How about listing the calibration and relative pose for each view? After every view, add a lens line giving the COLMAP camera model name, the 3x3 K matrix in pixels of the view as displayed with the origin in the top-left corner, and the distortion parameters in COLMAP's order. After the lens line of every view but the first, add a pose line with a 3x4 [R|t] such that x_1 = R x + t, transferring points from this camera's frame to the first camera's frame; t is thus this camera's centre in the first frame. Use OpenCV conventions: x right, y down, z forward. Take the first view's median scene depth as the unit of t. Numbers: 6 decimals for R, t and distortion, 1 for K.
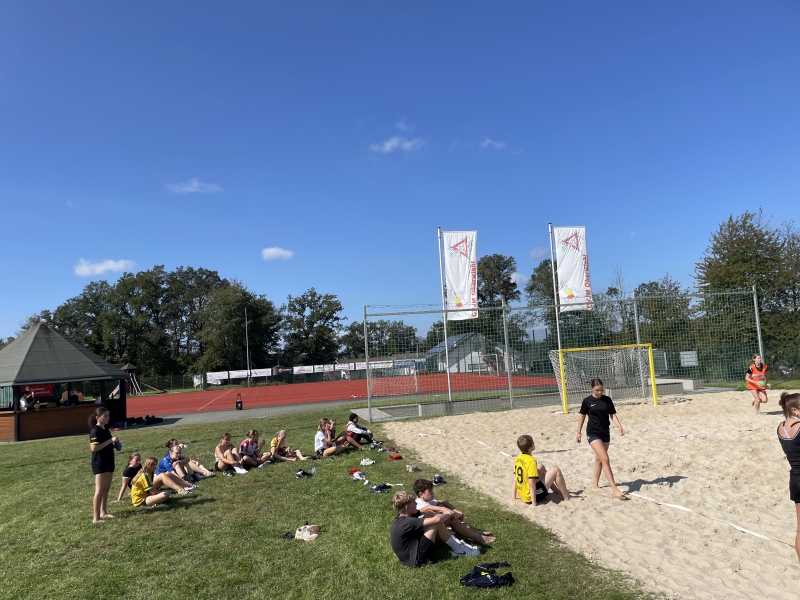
lens RADIAL K [[603.8, 0, 397.7], [0, 603.8, 301.6], [0, 0, 1]] dist [0.084866, -0.115146]
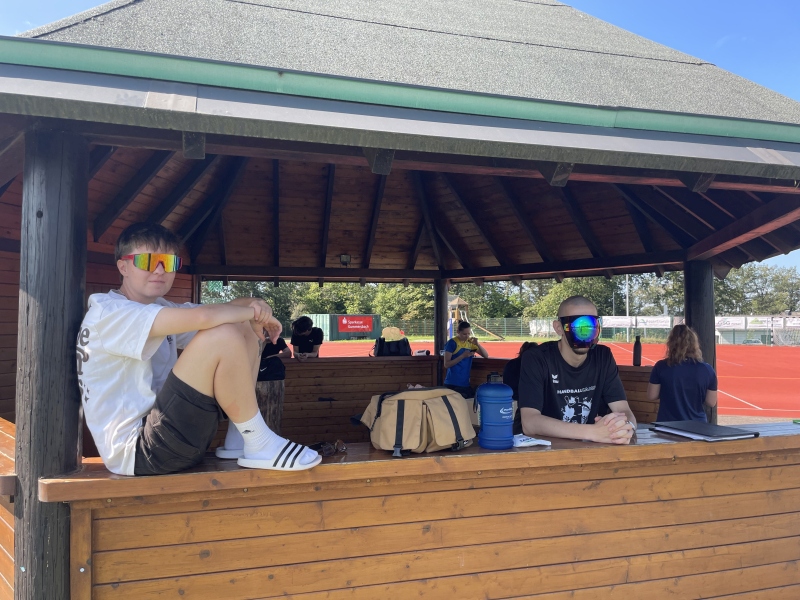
lens RADIAL K [[604.5, 0, 406.3], [0, 604.5, 299.9], [0, 0, 1]] dist [0.082582, -0.110399]
pose [[0.895912, 0.053347, -0.441017, -0.136928], [-0.020518, 0.996673, 0.078878, 0.037544], [0.443758, -0.061619, 0.894026, 0.240842]]
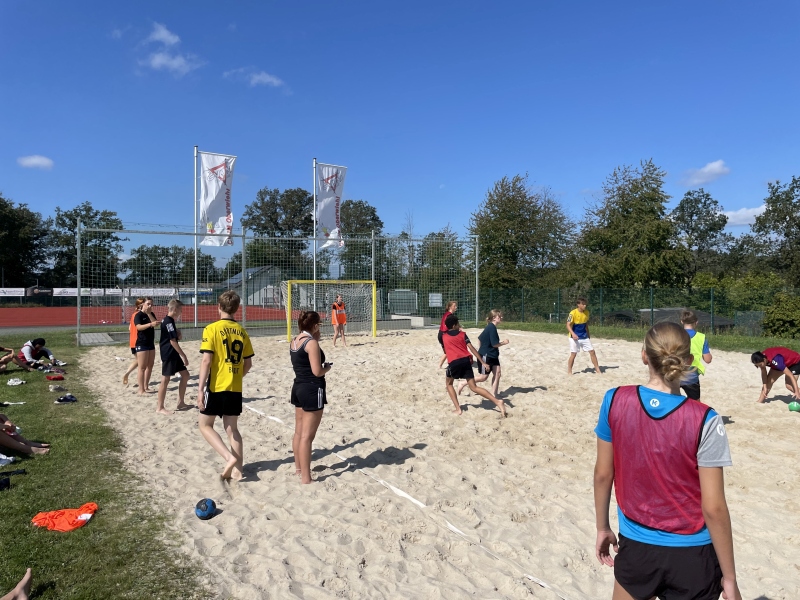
lens RADIAL K [[603.8, 0, 397.7], [0, 603.8, 301.6], [0, 0, 1]] dist [0.084866, -0.115146]
pose [[0.950333, 0.057059, 0.305959, 0.026218], [-0.088684, 0.991943, 0.090469, 0.001039], [-0.298332, -0.113109, 0.947736, -0.004738]]
